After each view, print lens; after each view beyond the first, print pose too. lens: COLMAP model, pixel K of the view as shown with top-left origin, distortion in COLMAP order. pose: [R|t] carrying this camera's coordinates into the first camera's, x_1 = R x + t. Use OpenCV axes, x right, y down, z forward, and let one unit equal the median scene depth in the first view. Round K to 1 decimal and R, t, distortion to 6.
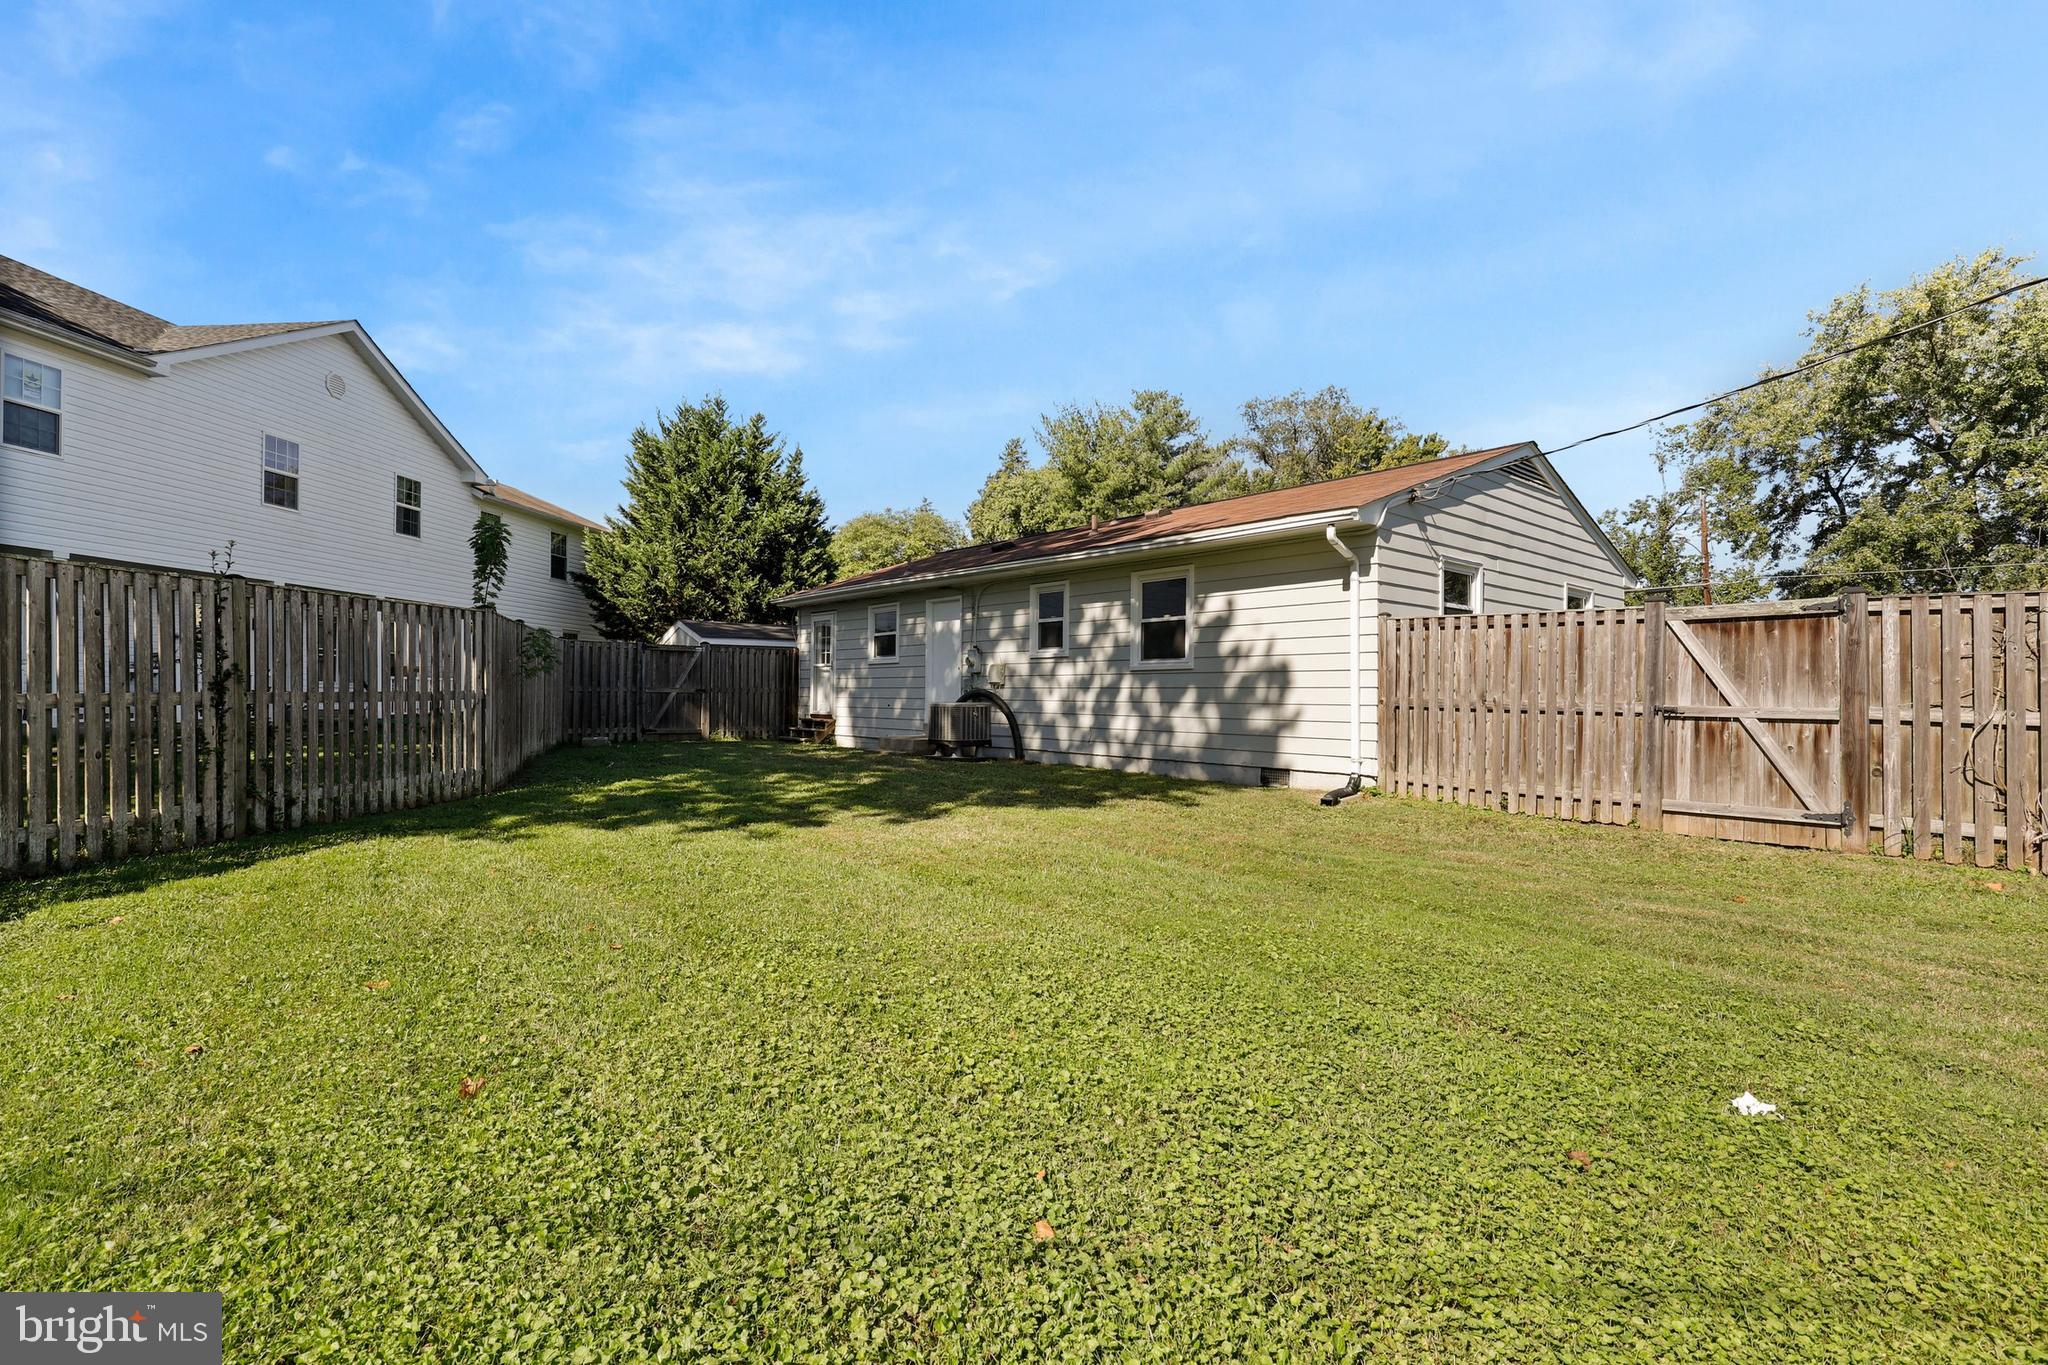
lens RADIAL K [[934.3, 0, 1020.3], [0, 934.3, 691.5], [0, 0, 1]] dist [-0.000268, -0.000499]
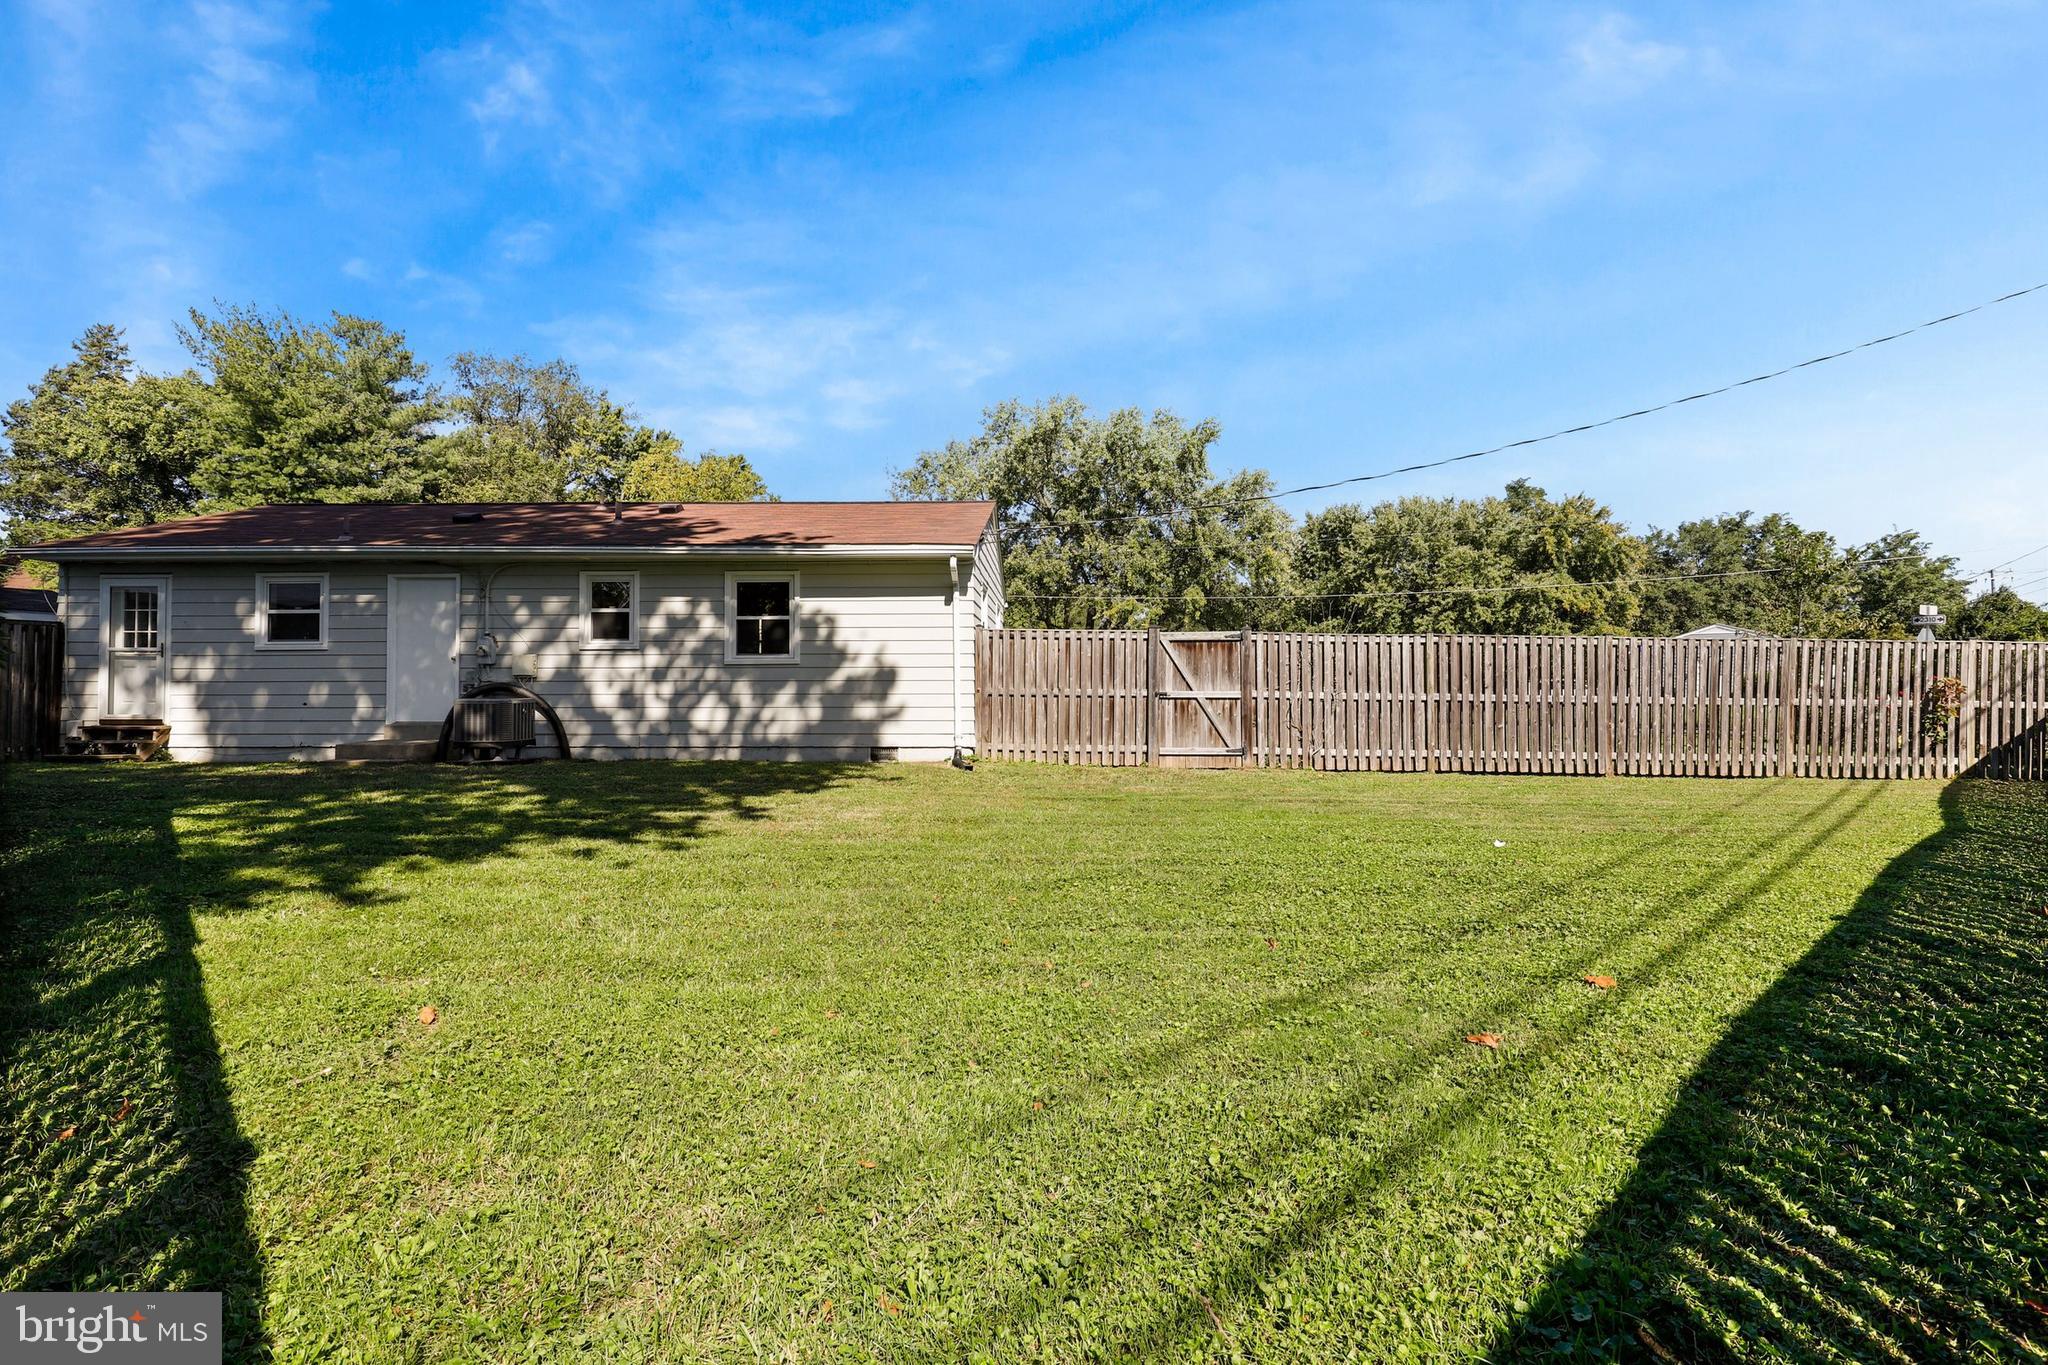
lens RADIAL K [[934.3, 0, 1019.6], [0, 934.3, 683.6], [0, 0, 1]] dist [-0.000268, -0.000499]
pose [[0.671146, -0.008458, 0.741277, -0.431596], [0.003484, 0.999960, 0.008256, -0.008370], [-0.741317, -0.002958, 0.671148, 0.042507]]
